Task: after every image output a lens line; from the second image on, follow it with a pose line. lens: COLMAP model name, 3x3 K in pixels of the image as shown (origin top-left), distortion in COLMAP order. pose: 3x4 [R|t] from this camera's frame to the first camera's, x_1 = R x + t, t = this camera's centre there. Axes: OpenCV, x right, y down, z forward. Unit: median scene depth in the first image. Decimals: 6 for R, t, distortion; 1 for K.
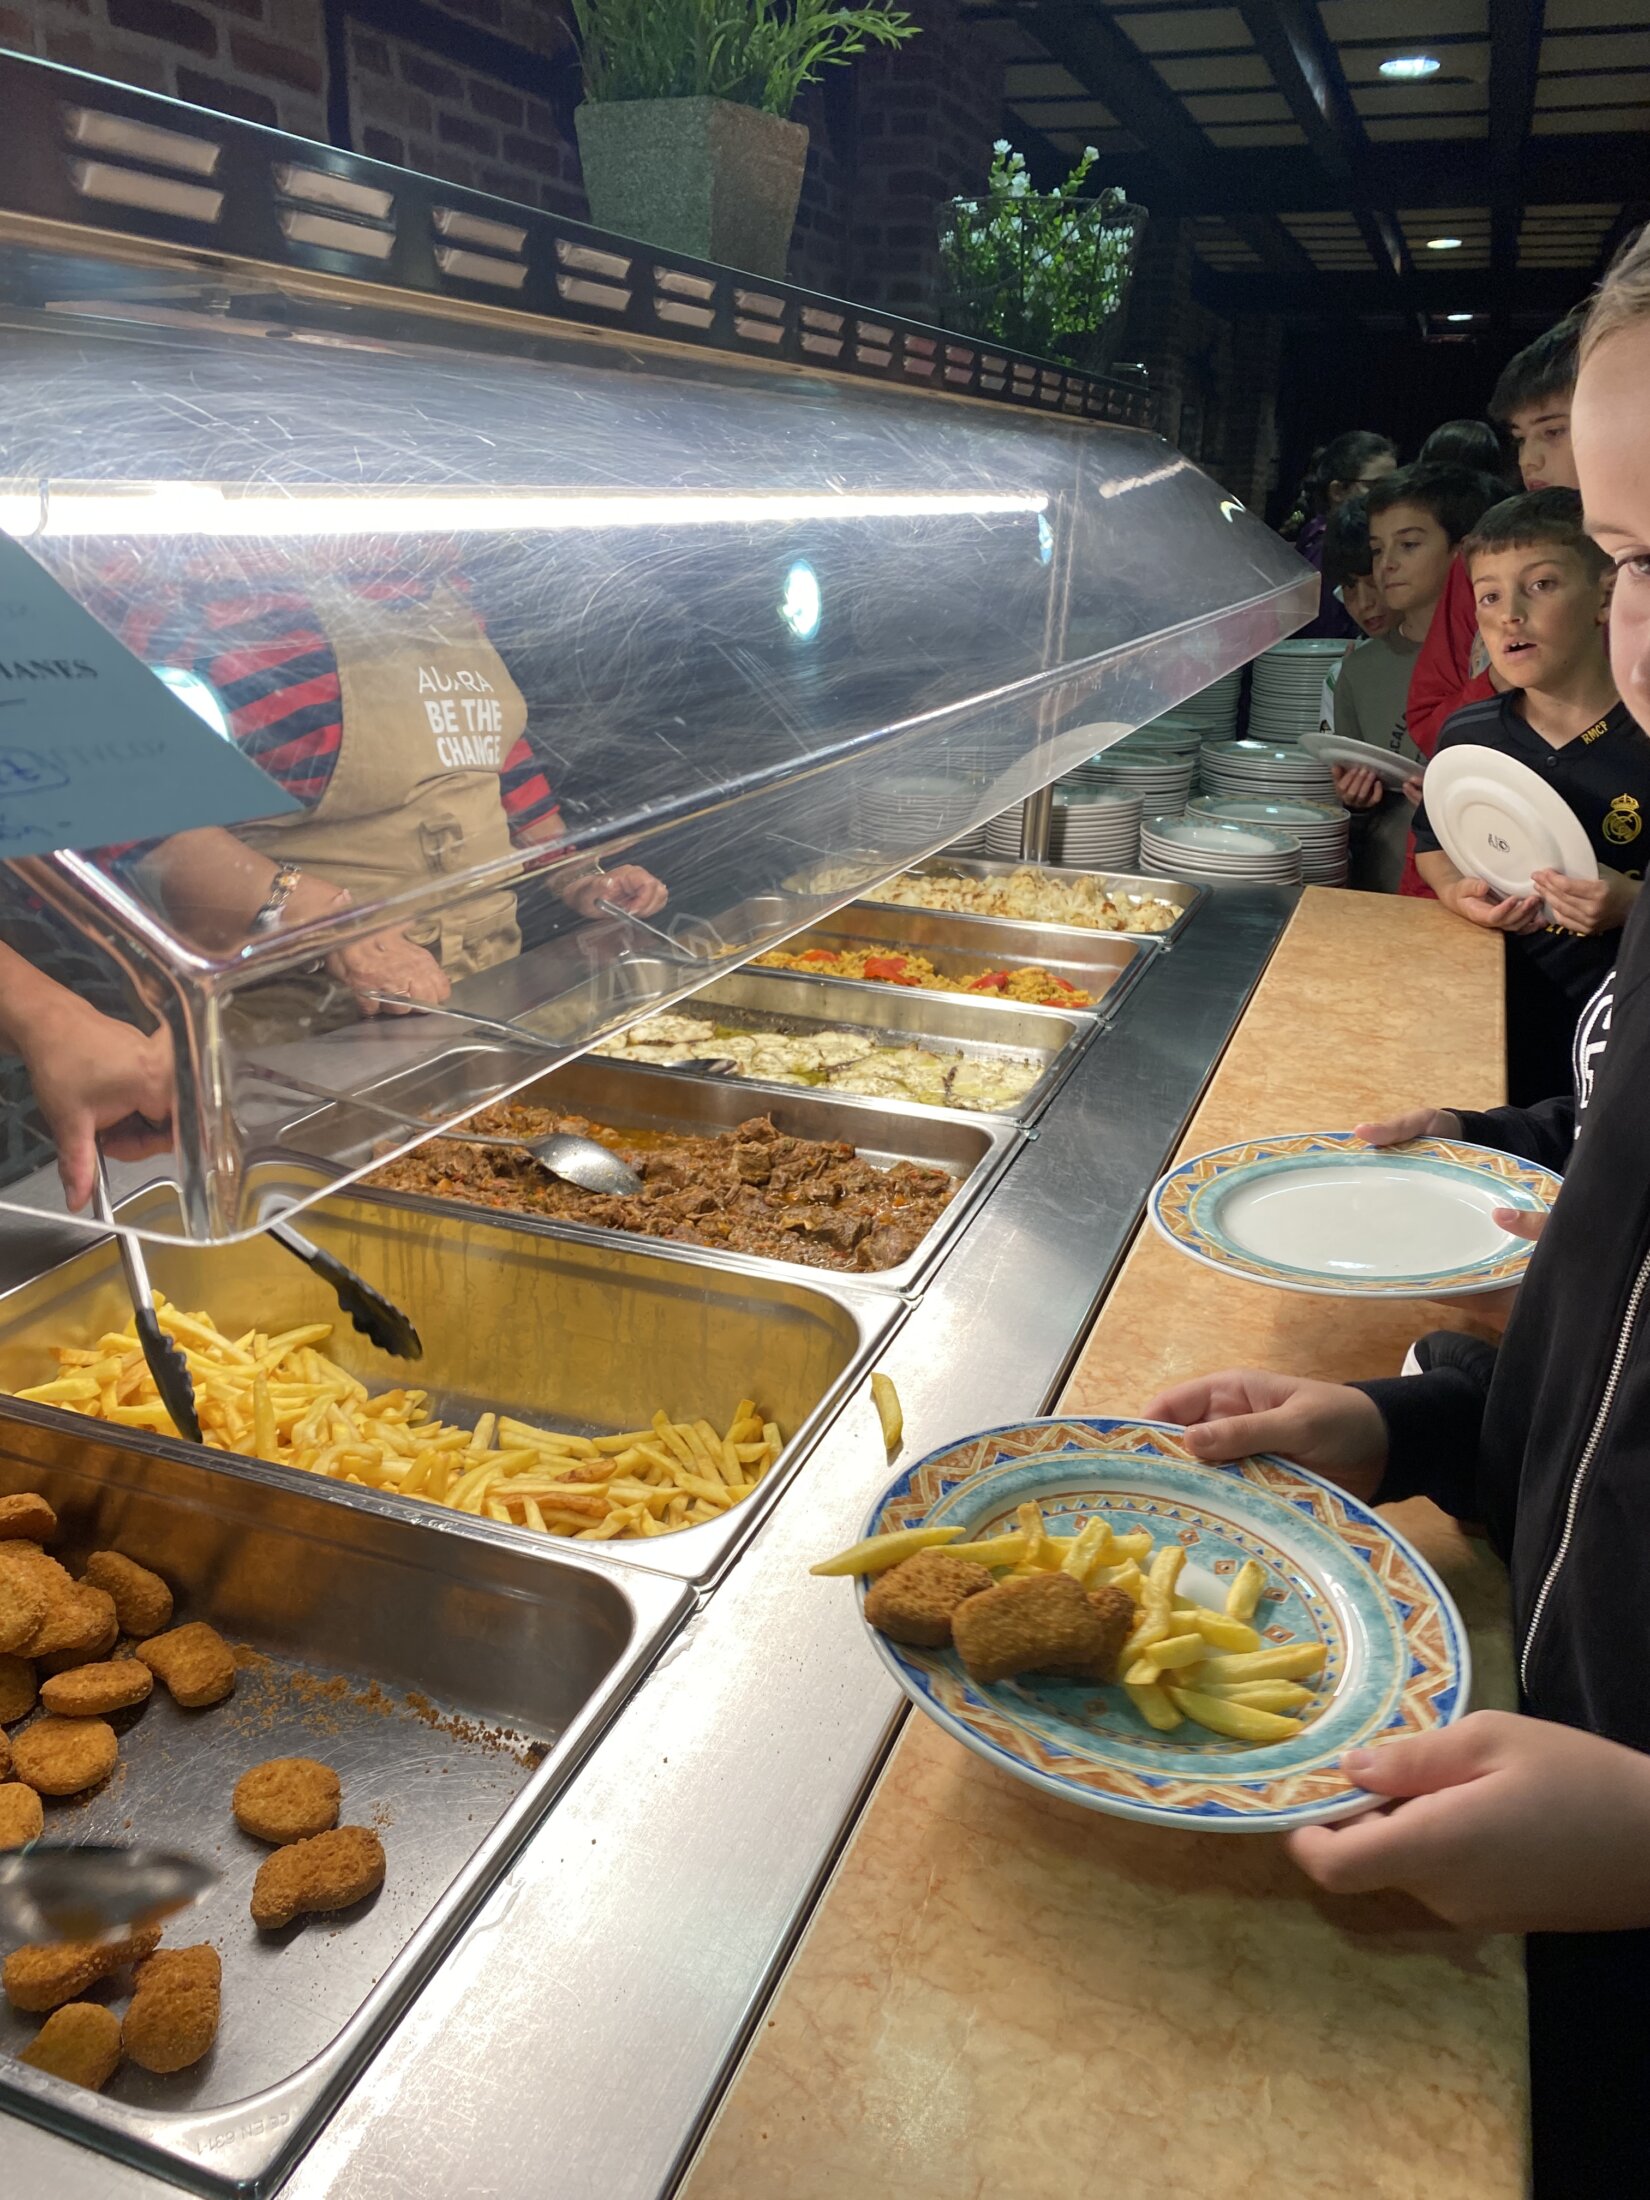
lens RADIAL K [[1645.5, 0, 832.0], [0, 1645.5, 1114.1], [0, 0, 1]] dist [0.001871, -0.002211]
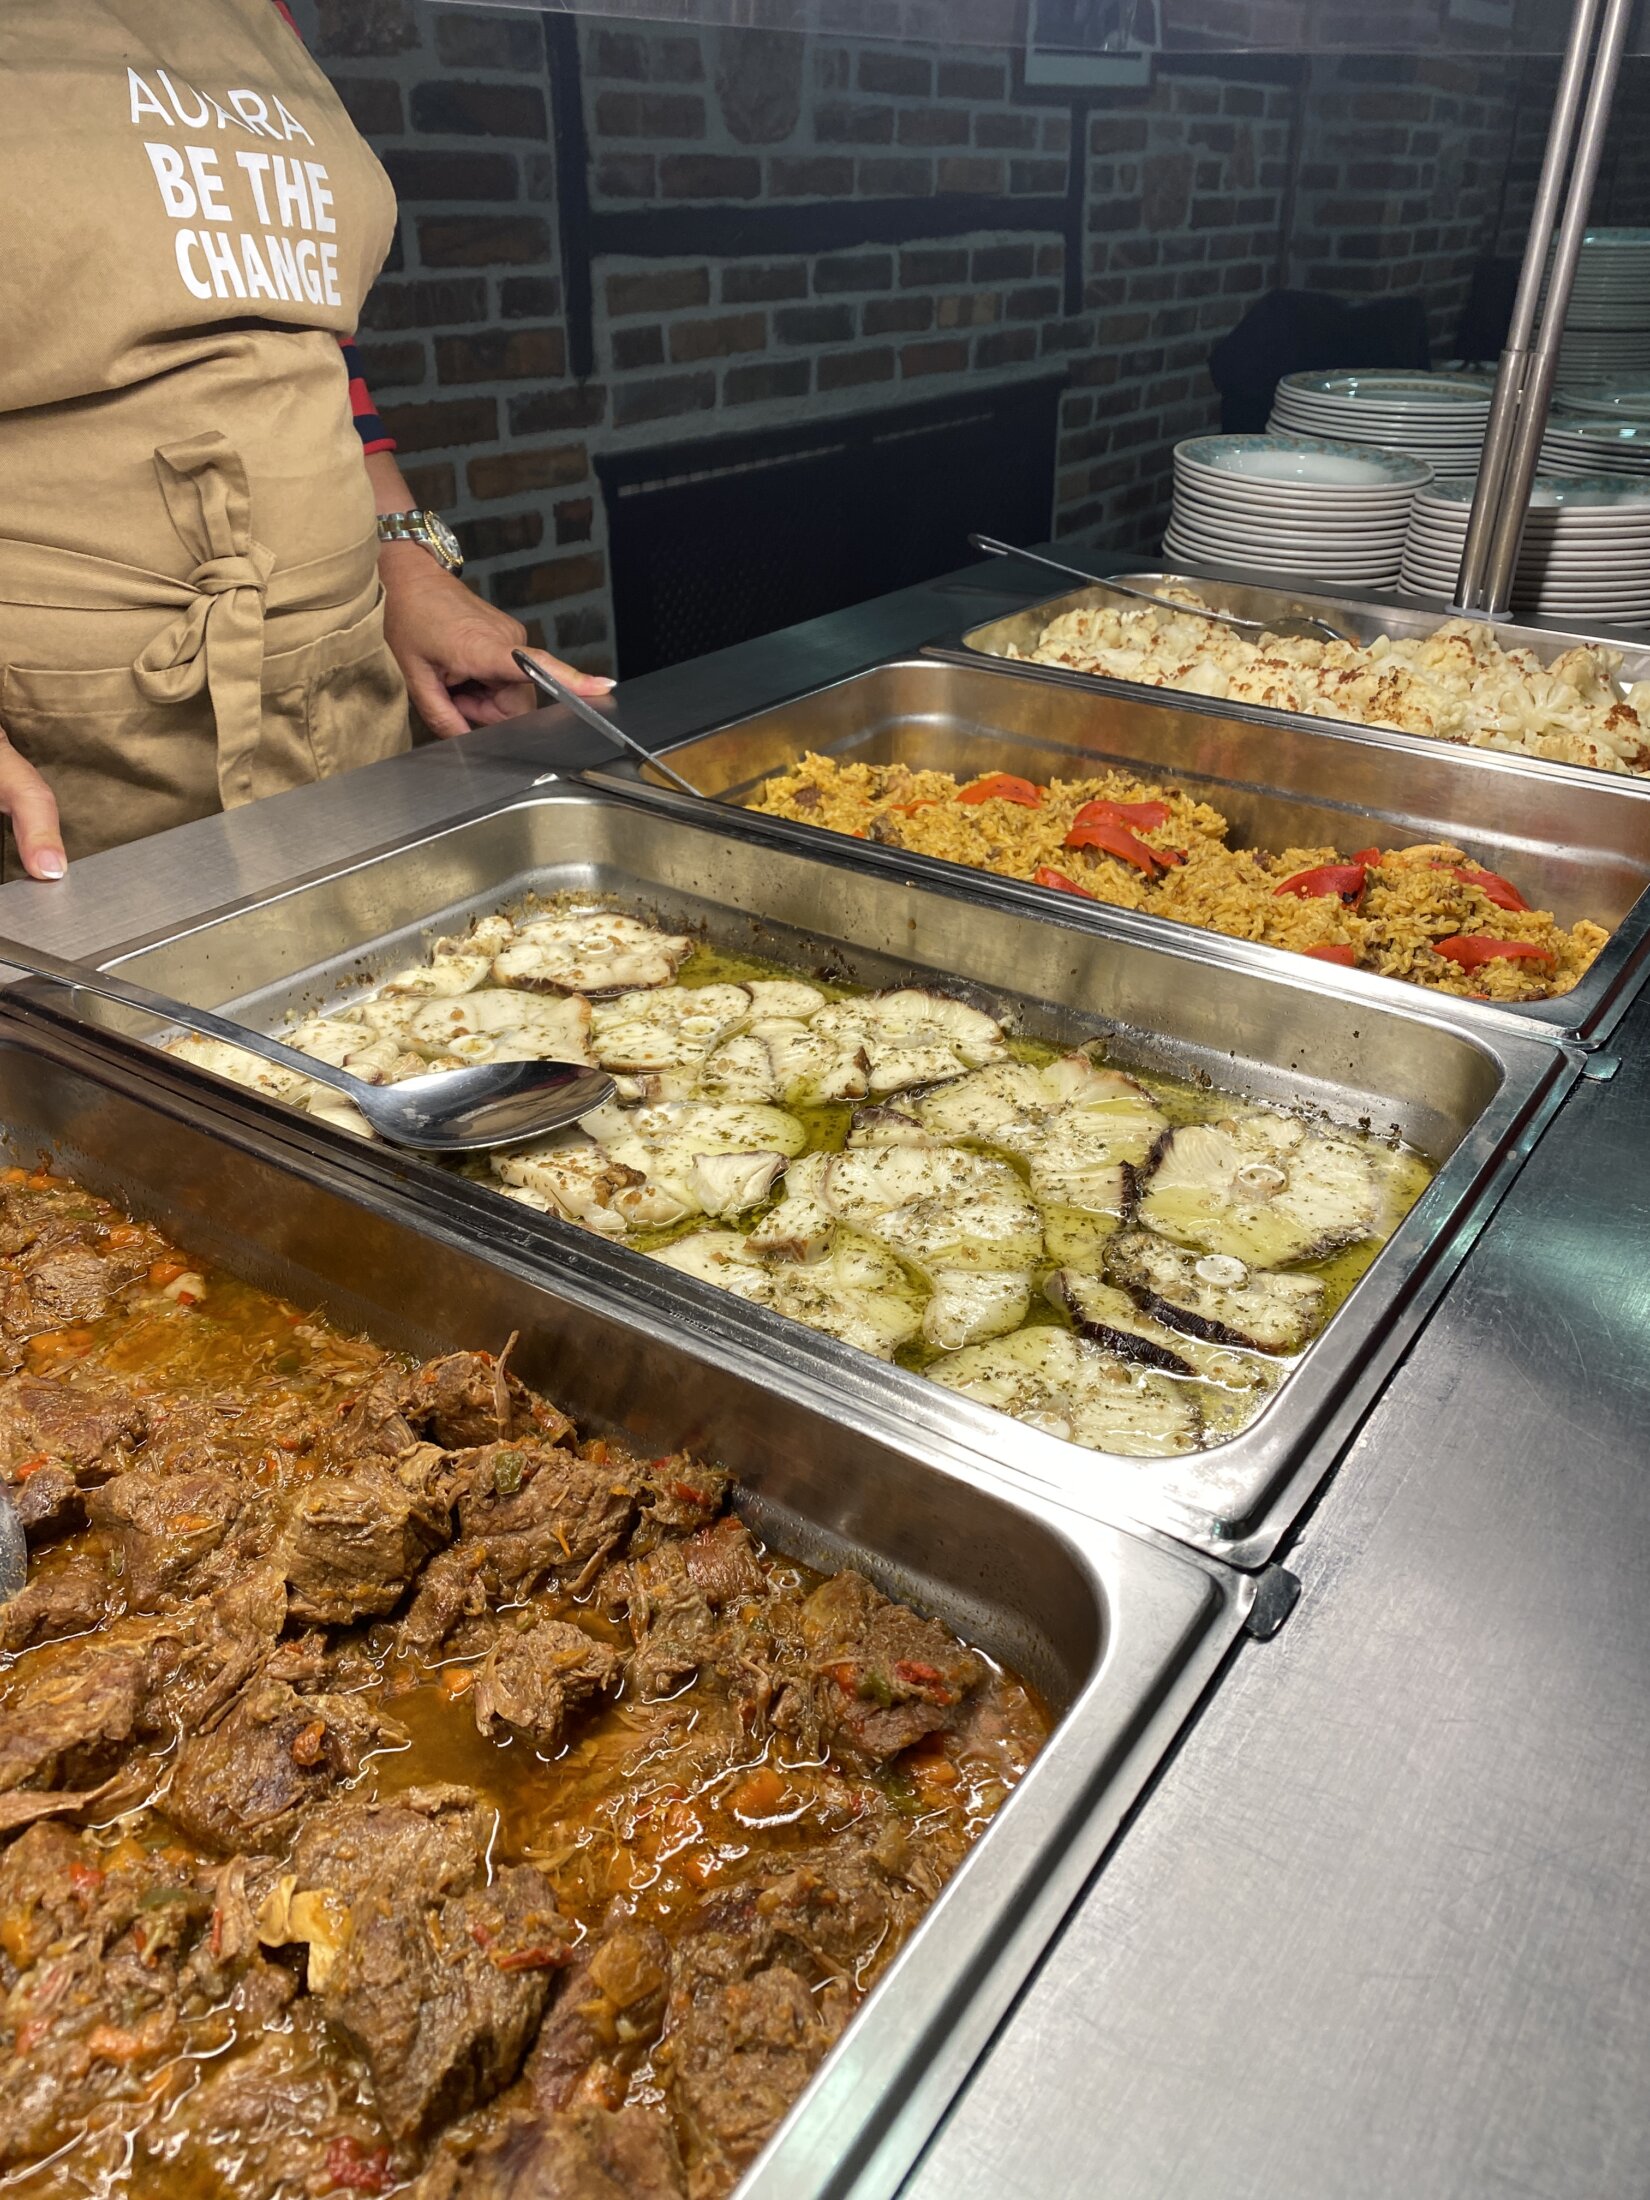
lens RADIAL K [[1637.8, 0, 836.3], [0, 1637.8, 1079.4], [0, 0, 1]] dist [-0.001895, 0.005811]
pose [[0.965634, 0.107426, -0.236665, 0.084814], [-0.073512, 0.986289, 0.147749, -0.090295], [0.249293, -0.125274, 0.960291, 0.565533]]
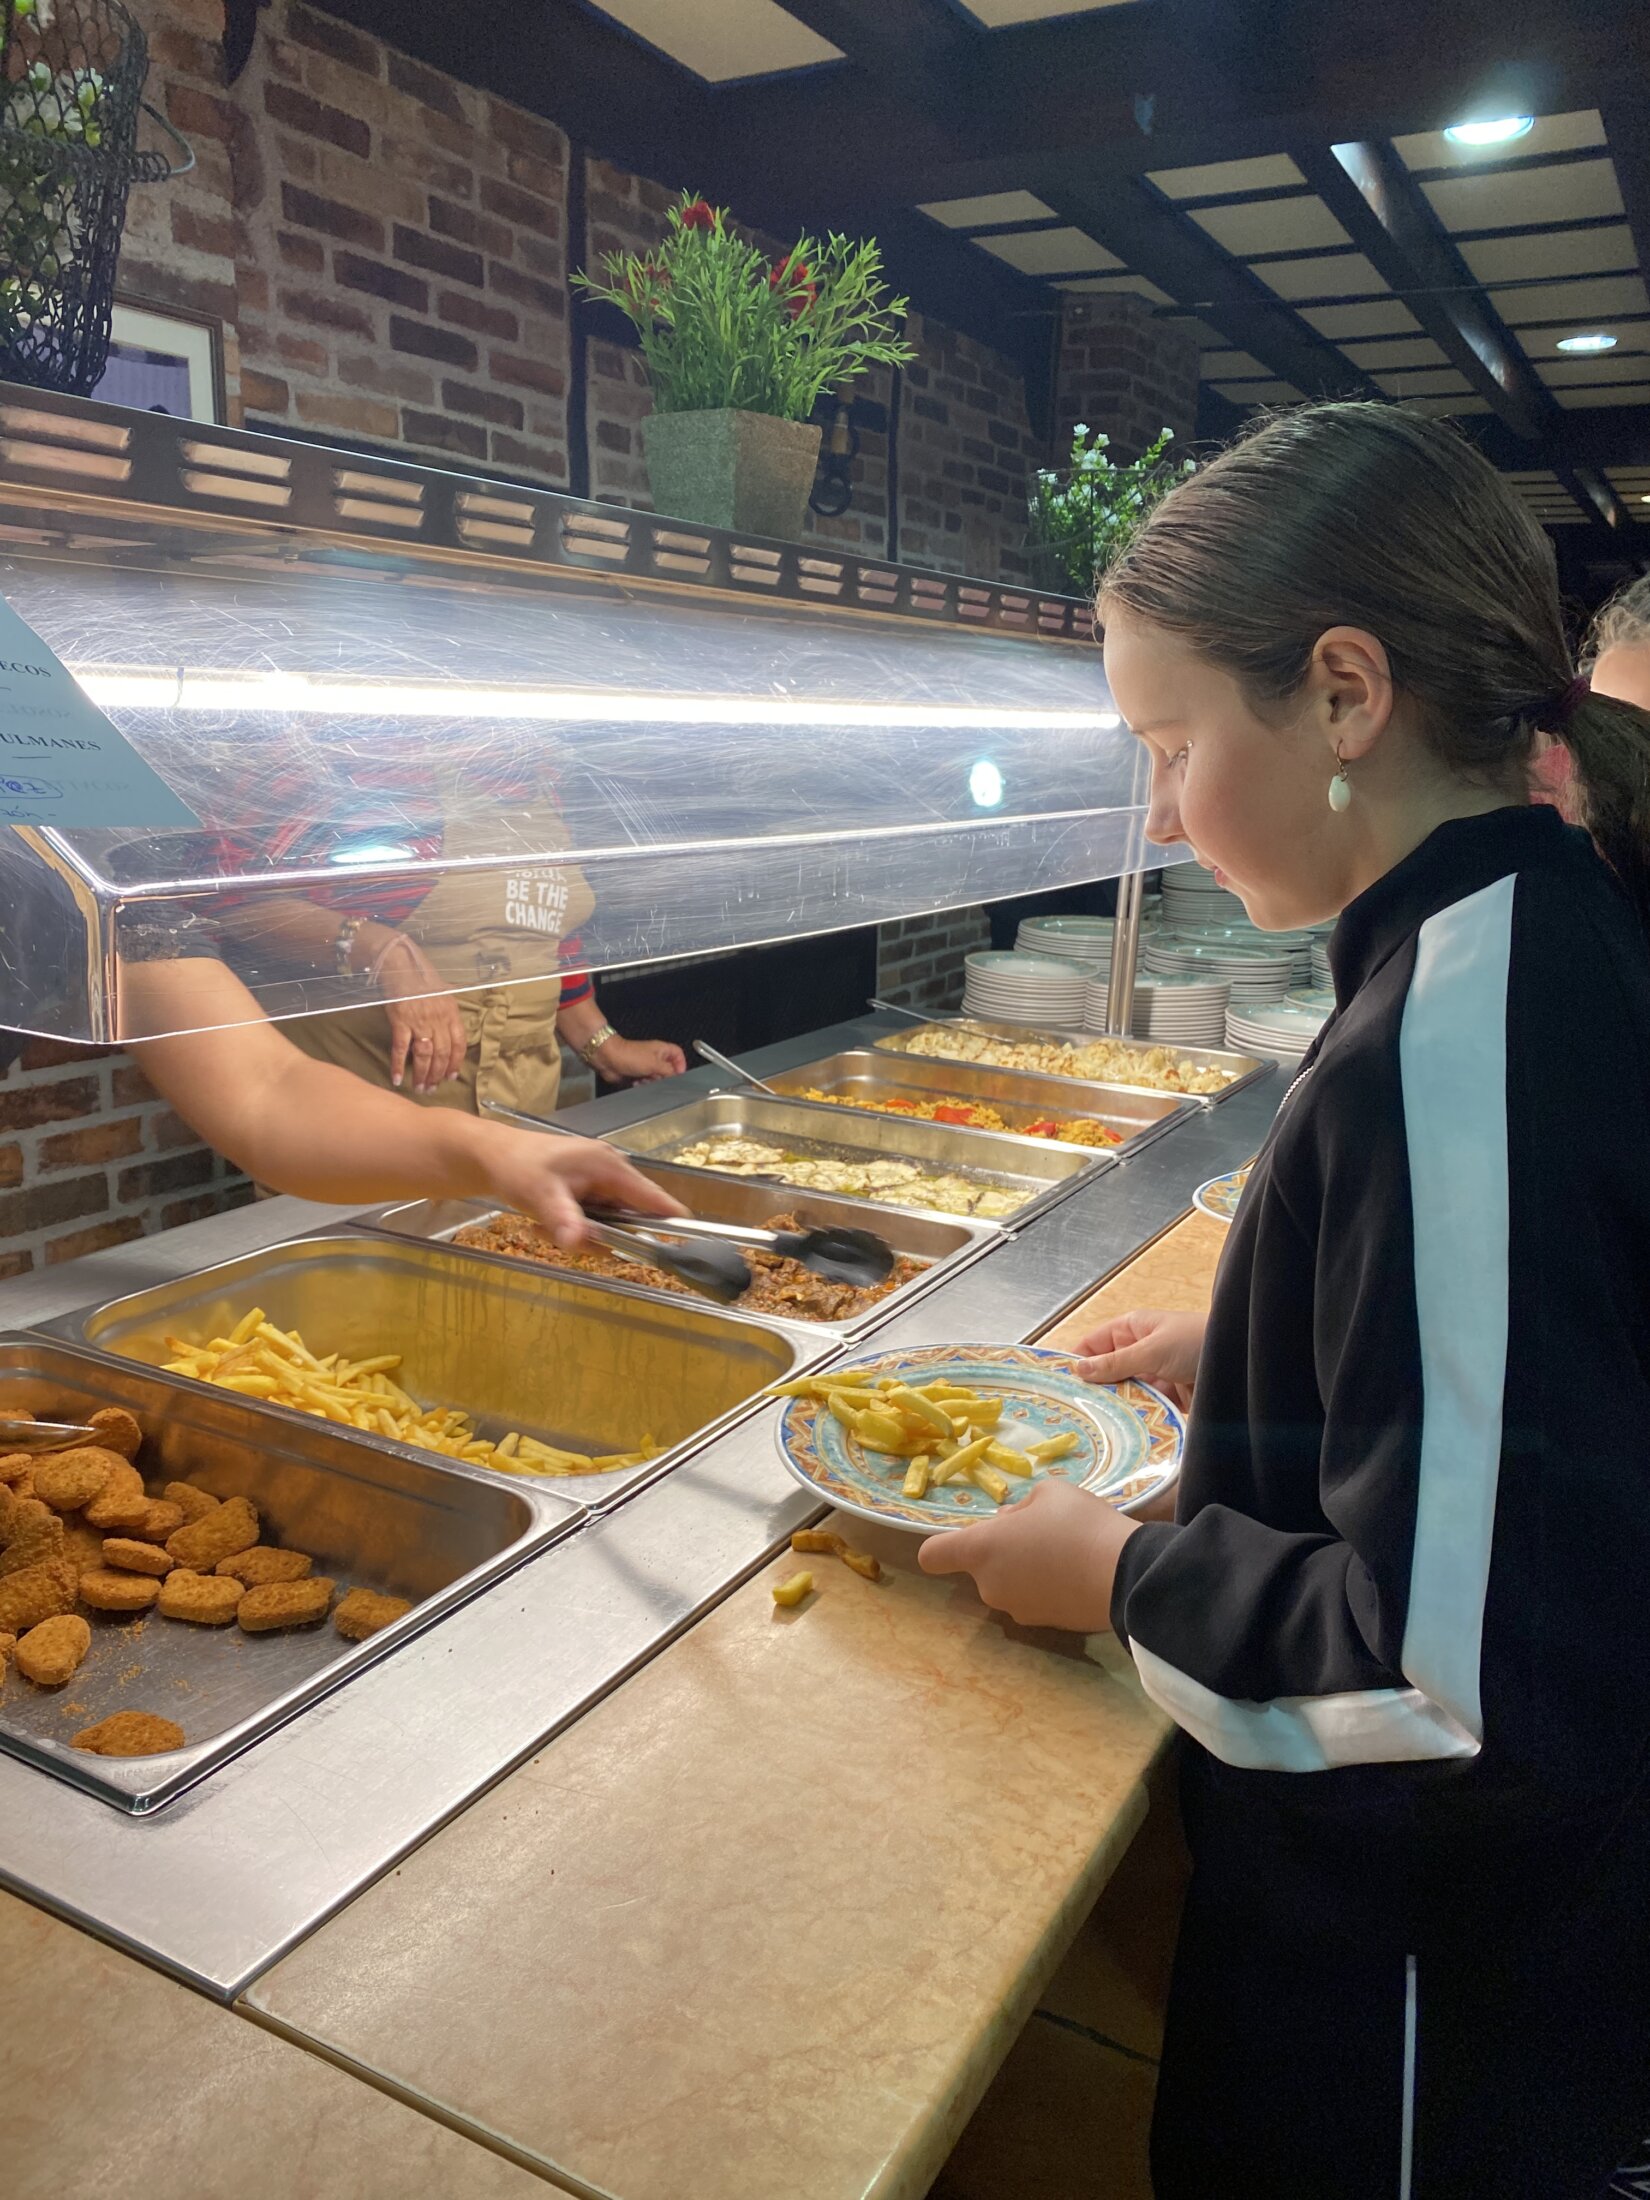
lens RADIAL K [[1637.8, 0, 836.3], [0, 1637.8, 1079.4], [0, 0, 1]] dist [-0.001895, 0.005811]
pose [[0.989494, 0.035278, -0.140202, 0.122802], [-0.055865, 0.987745, -0.145735, 0.060480], [0.133342, 0.152037, 0.979339, -0.115847]]
